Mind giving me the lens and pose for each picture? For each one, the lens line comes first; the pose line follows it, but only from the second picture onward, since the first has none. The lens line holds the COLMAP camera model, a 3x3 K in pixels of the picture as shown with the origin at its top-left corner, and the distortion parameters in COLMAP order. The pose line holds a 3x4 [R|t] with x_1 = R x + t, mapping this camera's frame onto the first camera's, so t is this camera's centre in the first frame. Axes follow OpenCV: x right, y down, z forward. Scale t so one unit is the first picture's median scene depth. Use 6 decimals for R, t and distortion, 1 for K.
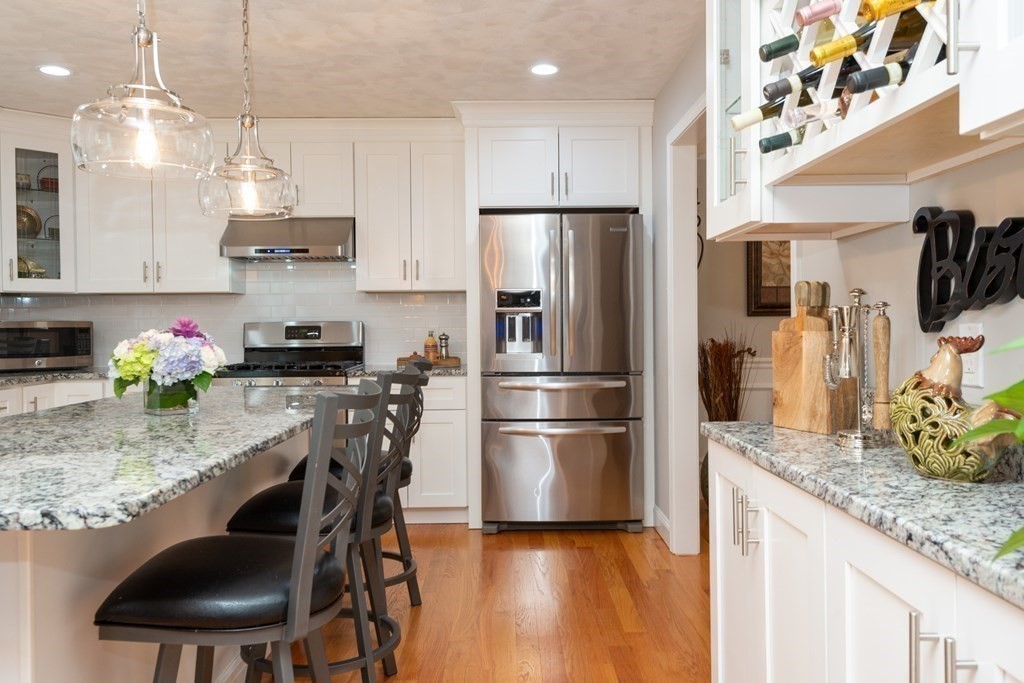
lens RADIAL K [[815.5, 0, 513.2], [0, 815.5, 332.6], [0, 0, 1]] dist [0.044612, -0.005878]
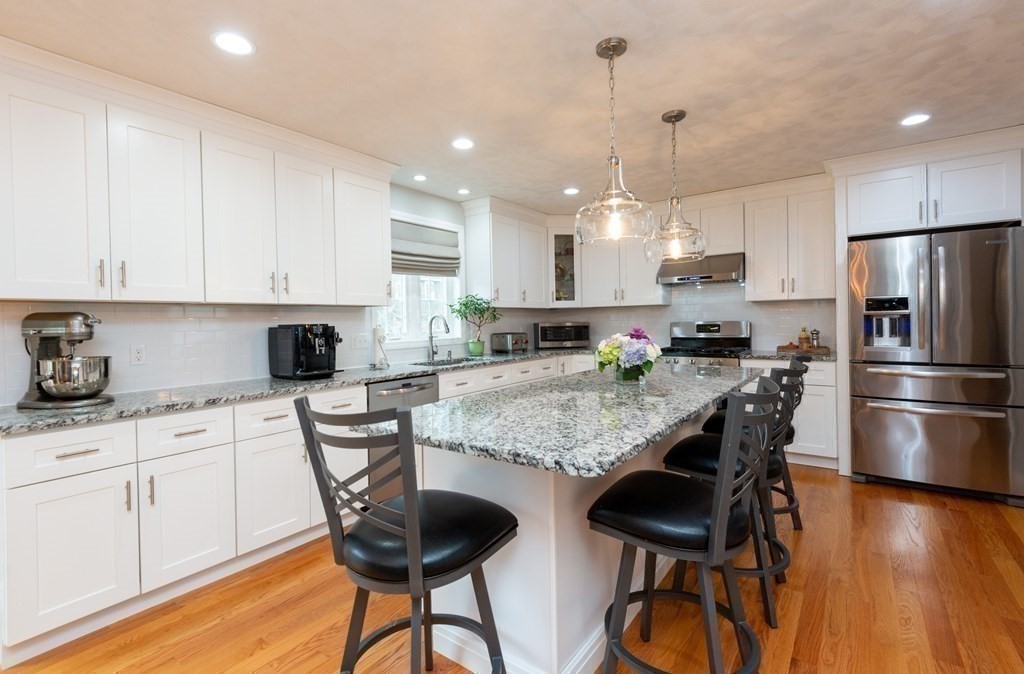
lens RADIAL K [[462.6, 0, 505.8], [0, 462.6, 323.9], [0, 0, 1]] dist [0.001467, -0.005340]
pose [[0.792243, -0.002545, -0.610201, -0.029052], [0.006109, 0.999974, 0.003760, -0.019846], [0.610175, -0.006707, 0.792238, 0.072481]]
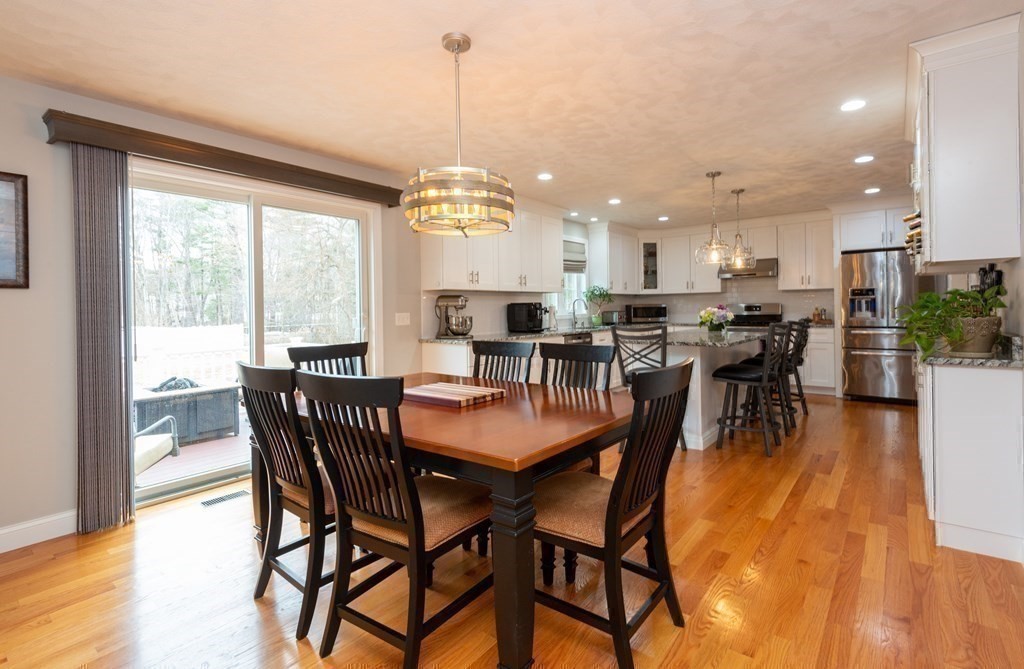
lens RADIAL K [[487.8, 0, 502.2], [0, 487.8, 310.0], [0, 0, 1]] dist [-0.019128, 0.000426]
pose [[0.763625, -0.002522, -0.645655, 0.122416], [0.003053, 0.999995, -0.000296, 0.003807], [0.645653, -0.001745, 0.763629, -0.700888]]
